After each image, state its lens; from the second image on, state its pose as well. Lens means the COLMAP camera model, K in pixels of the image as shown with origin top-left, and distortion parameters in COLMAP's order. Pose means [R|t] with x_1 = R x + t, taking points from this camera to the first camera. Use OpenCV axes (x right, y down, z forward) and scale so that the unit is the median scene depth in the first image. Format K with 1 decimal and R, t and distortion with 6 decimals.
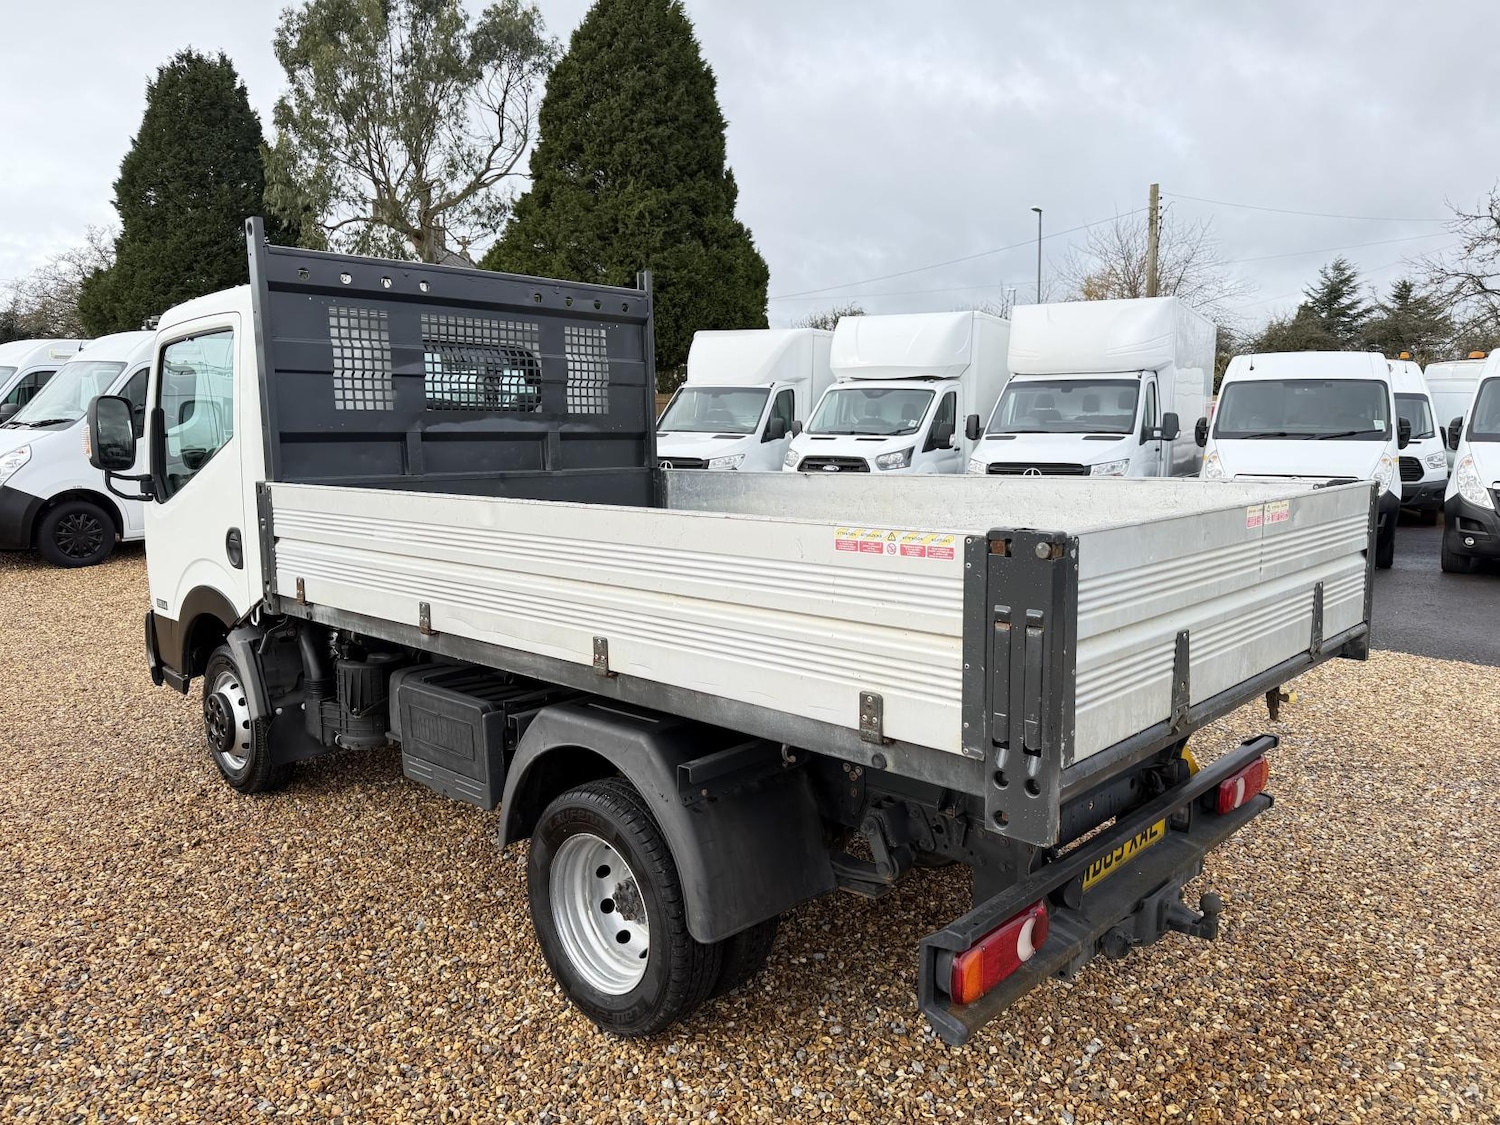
lens RADIAL K [[1052.9, 0, 751.4], [0, 1052.9, 574.4], [0, 0, 1]] dist [0.059284, -0.067418]
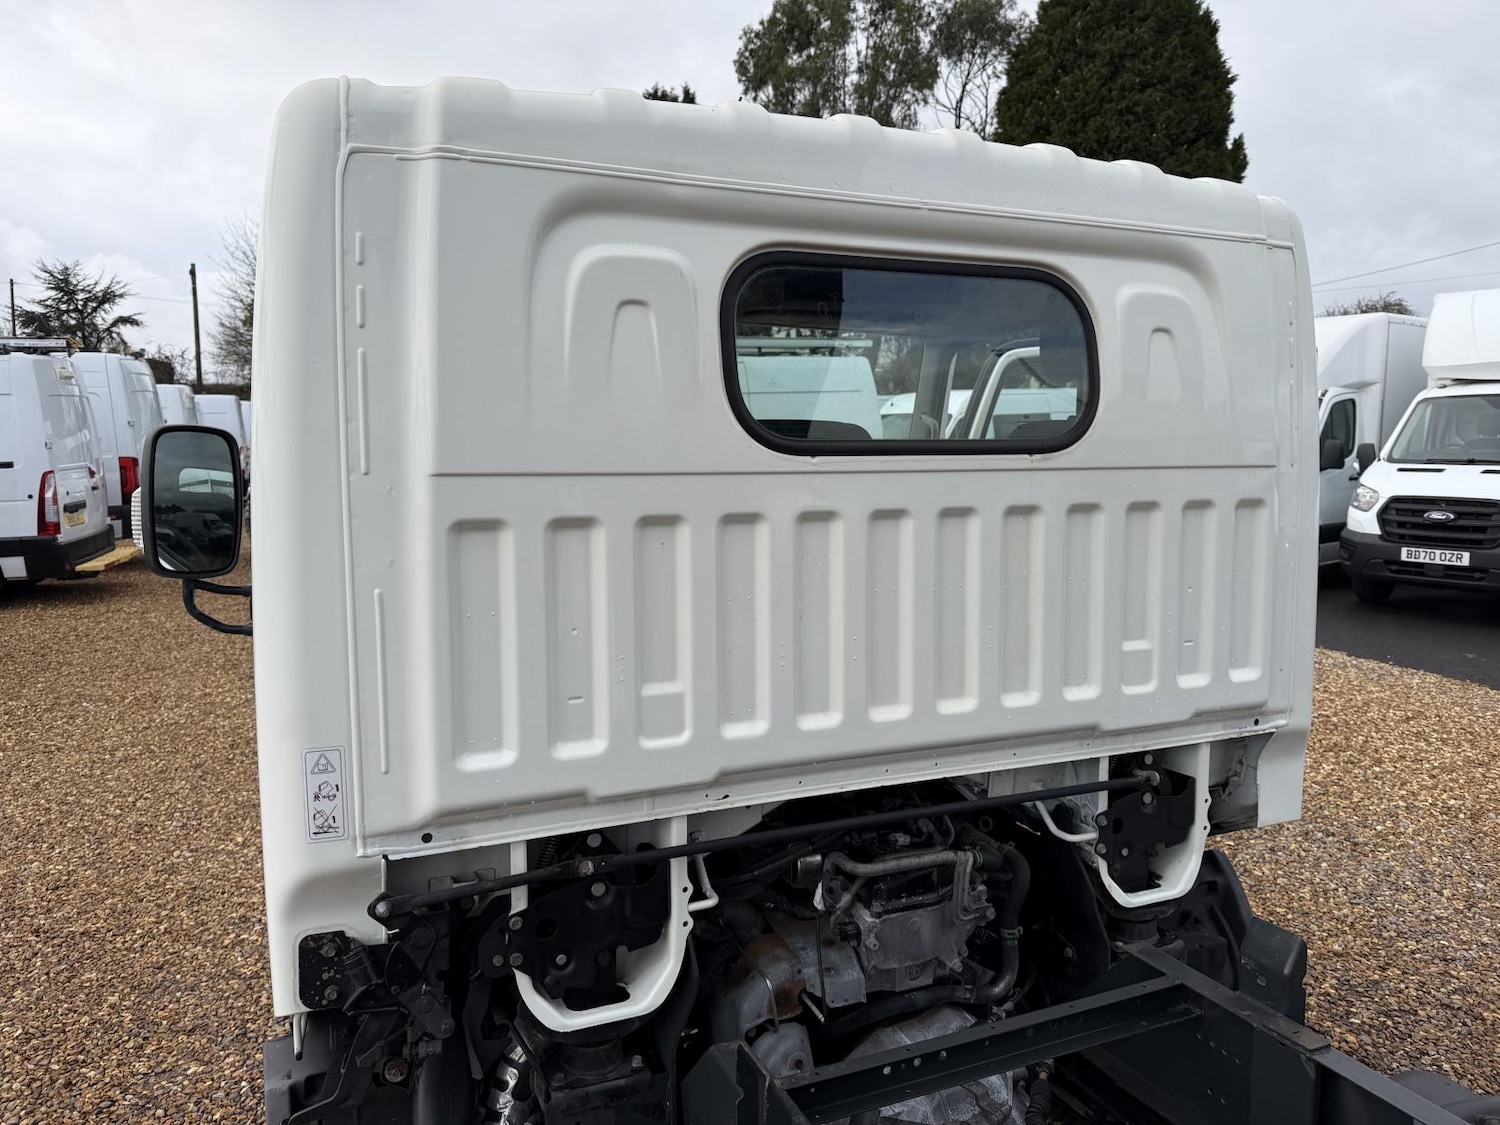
lens RADIAL K [[1052.9, 0, 758.0], [0, 1052.9, 564.0], [0, 0, 1]] dist [0.059284, -0.067418]
pose [[0.921077, 0.030732, -0.388165, -0.163553], [-0.042723, 0.998838, -0.022297, -0.107971], [0.387029, 0.037121, 0.921320, 0.651296]]
